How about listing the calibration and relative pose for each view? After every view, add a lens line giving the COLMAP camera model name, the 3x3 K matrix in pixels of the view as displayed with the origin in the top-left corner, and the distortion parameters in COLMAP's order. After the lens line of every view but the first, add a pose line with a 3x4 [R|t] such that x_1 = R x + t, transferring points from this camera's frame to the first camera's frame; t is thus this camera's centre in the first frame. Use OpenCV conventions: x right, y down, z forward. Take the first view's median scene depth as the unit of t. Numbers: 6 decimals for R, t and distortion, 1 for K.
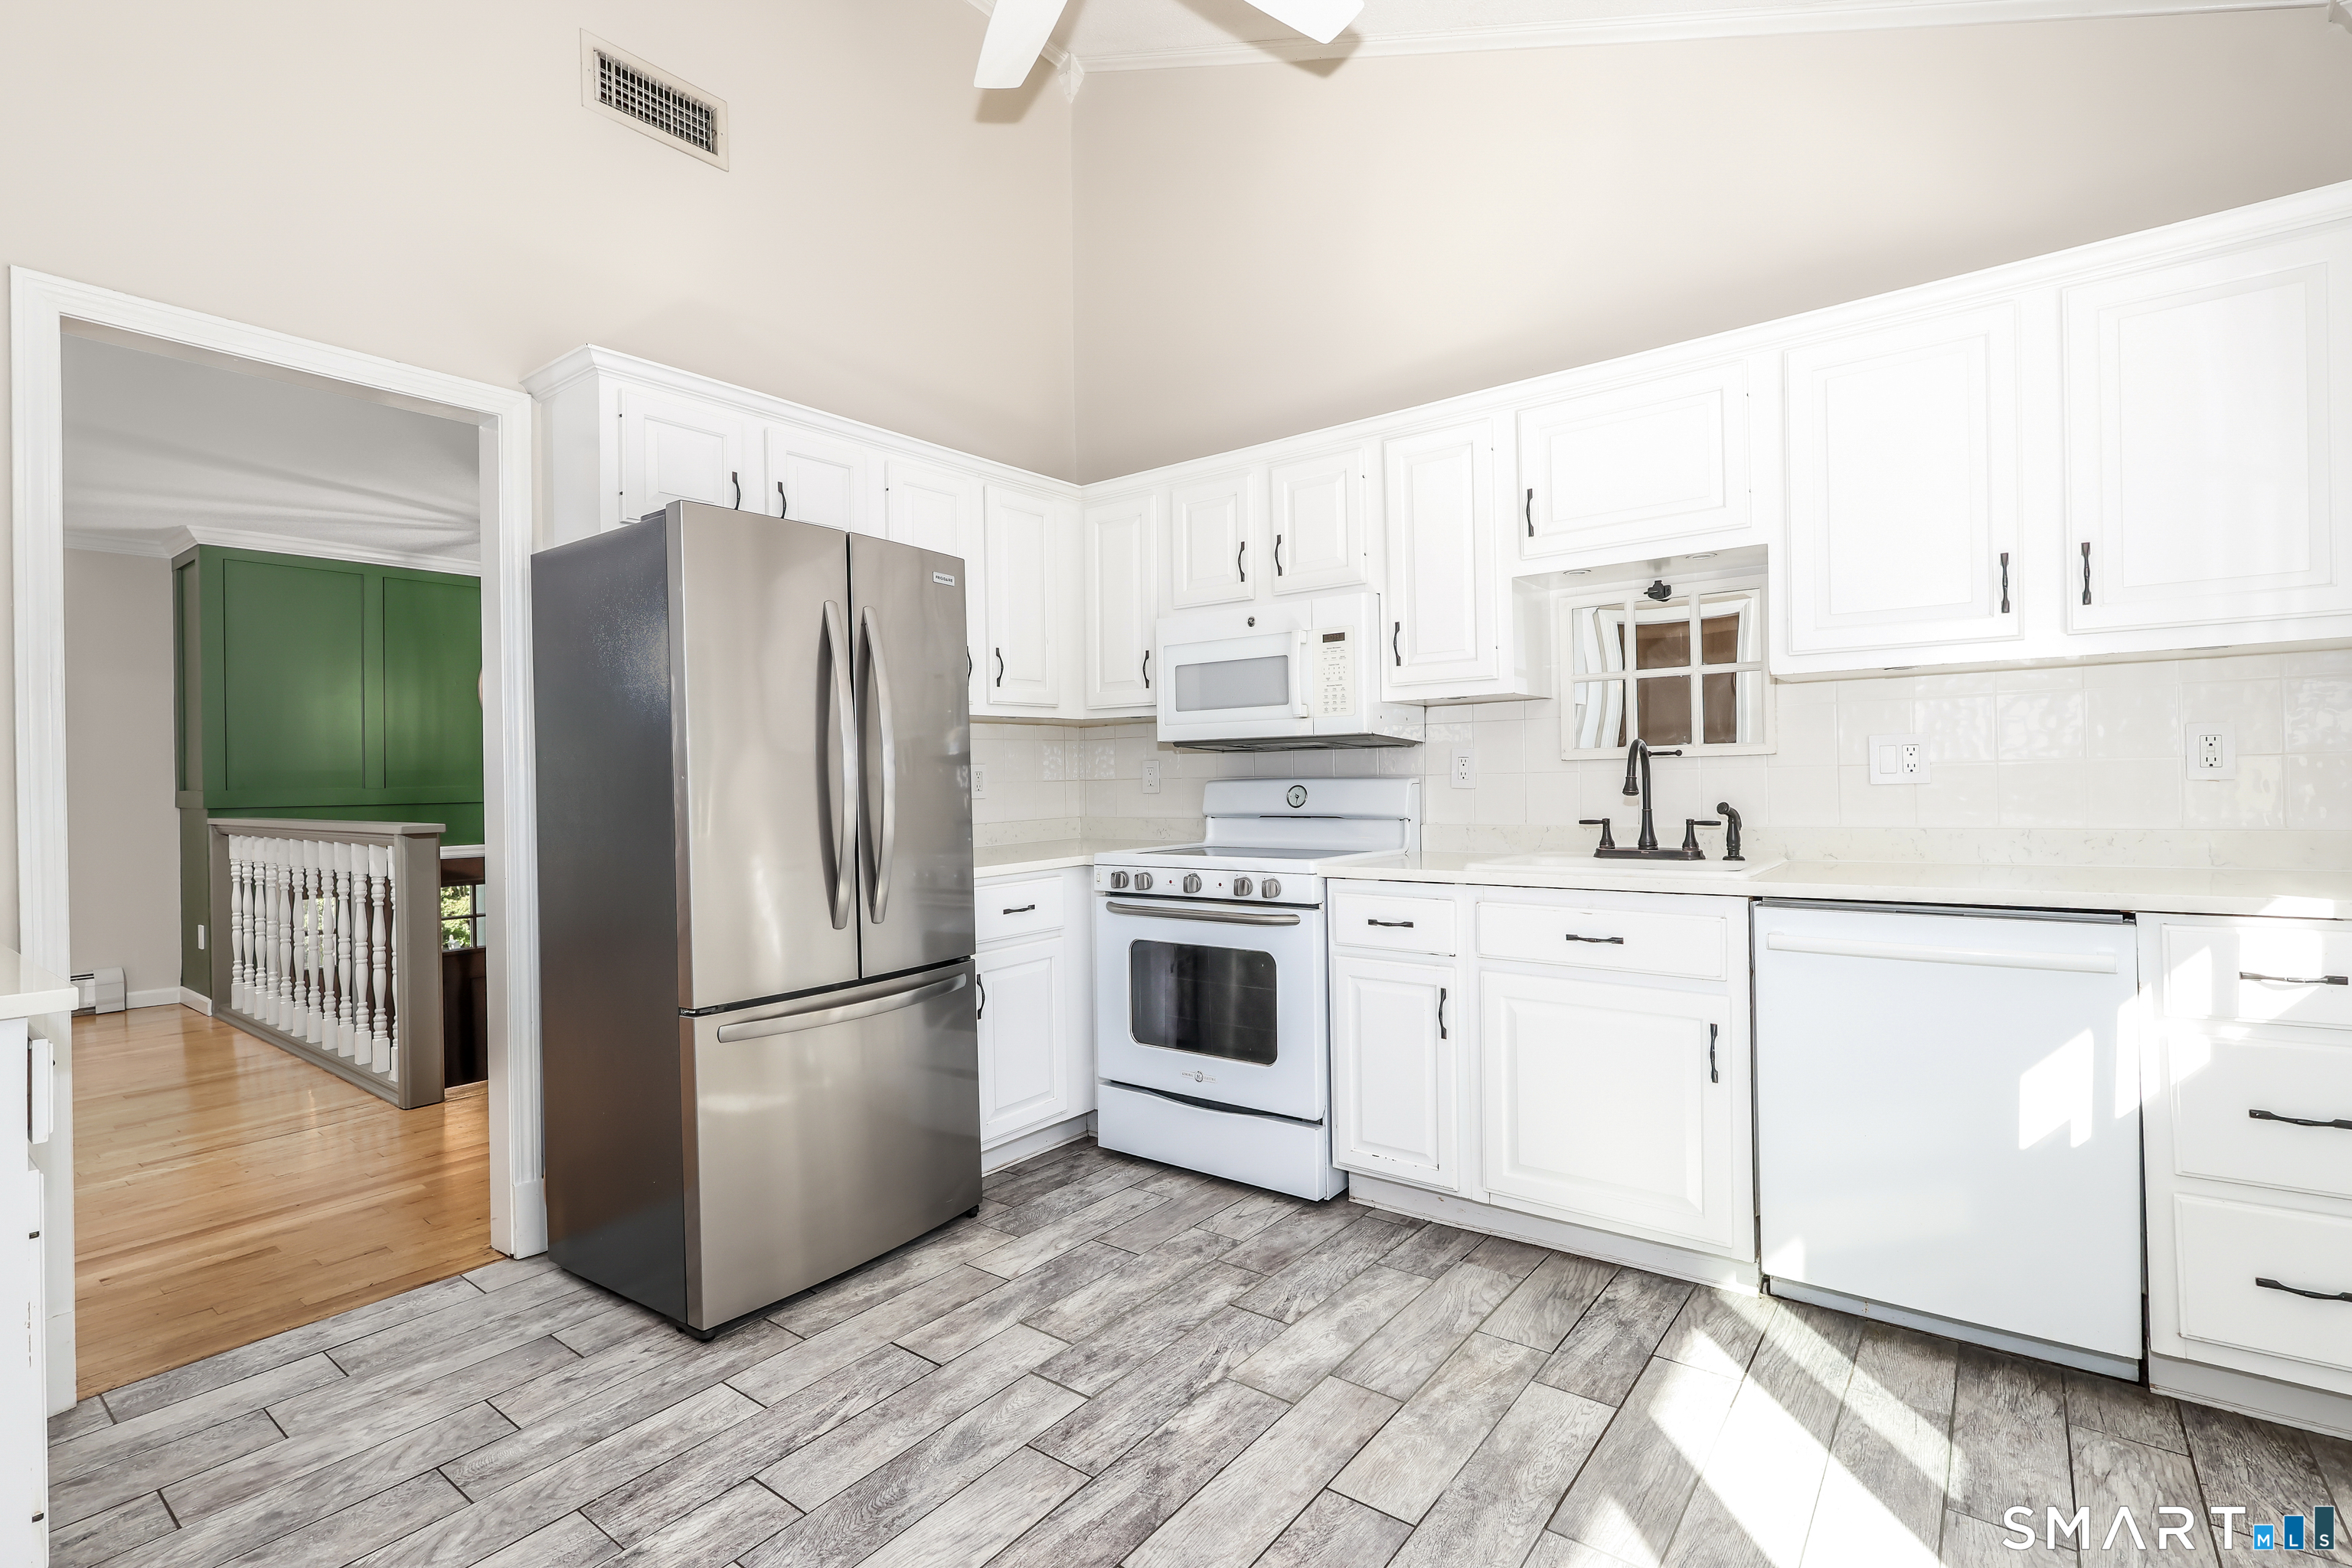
lens RADIAL K [[1089.3, 0, 1175.6], [0, 1089.3, 779.3], [0, 0, 1]] dist [-0.002118, 0.000637]
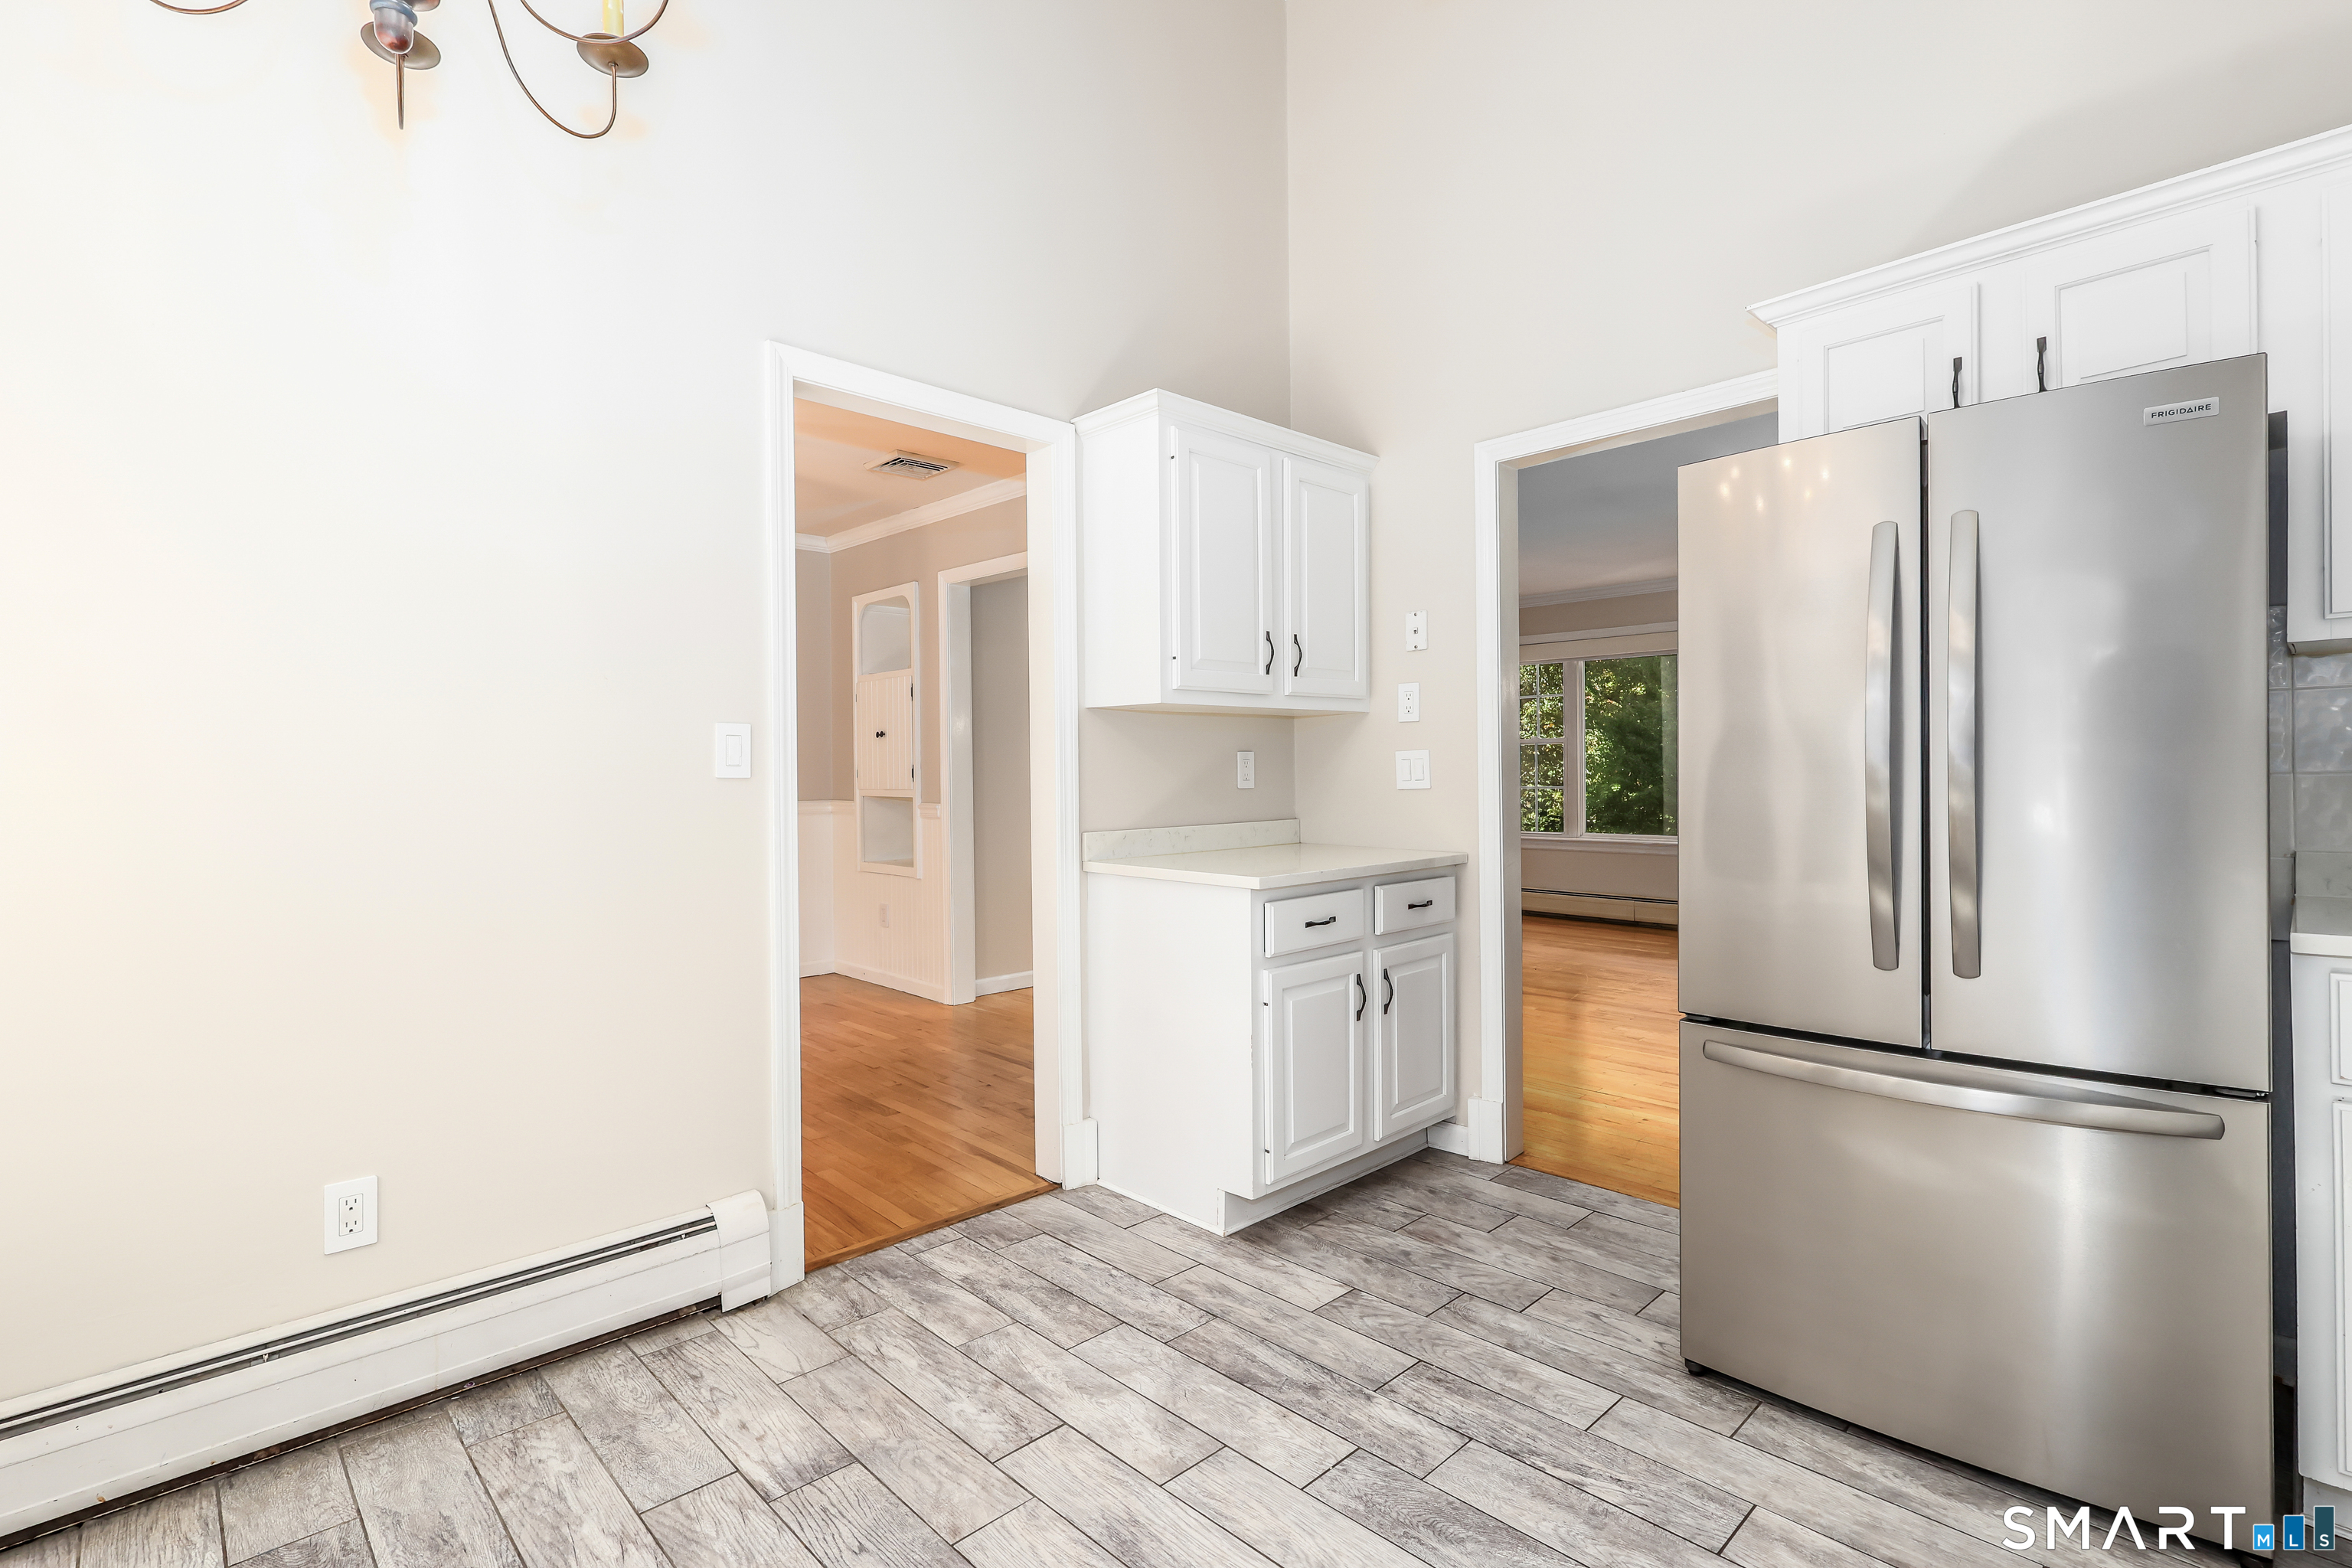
lens RADIAL K [[1089.3, 0, 1175.6], [0, 1089.3, 779.3], [0, 0, 1]] dist [-0.002118, 0.000637]
pose [[-0.153083, 0.022603, -0.987955, 0.499320], [0.009635, 0.999725, 0.021379, -0.011128], [0.988166, -0.006246, -0.153259, 0.659306]]
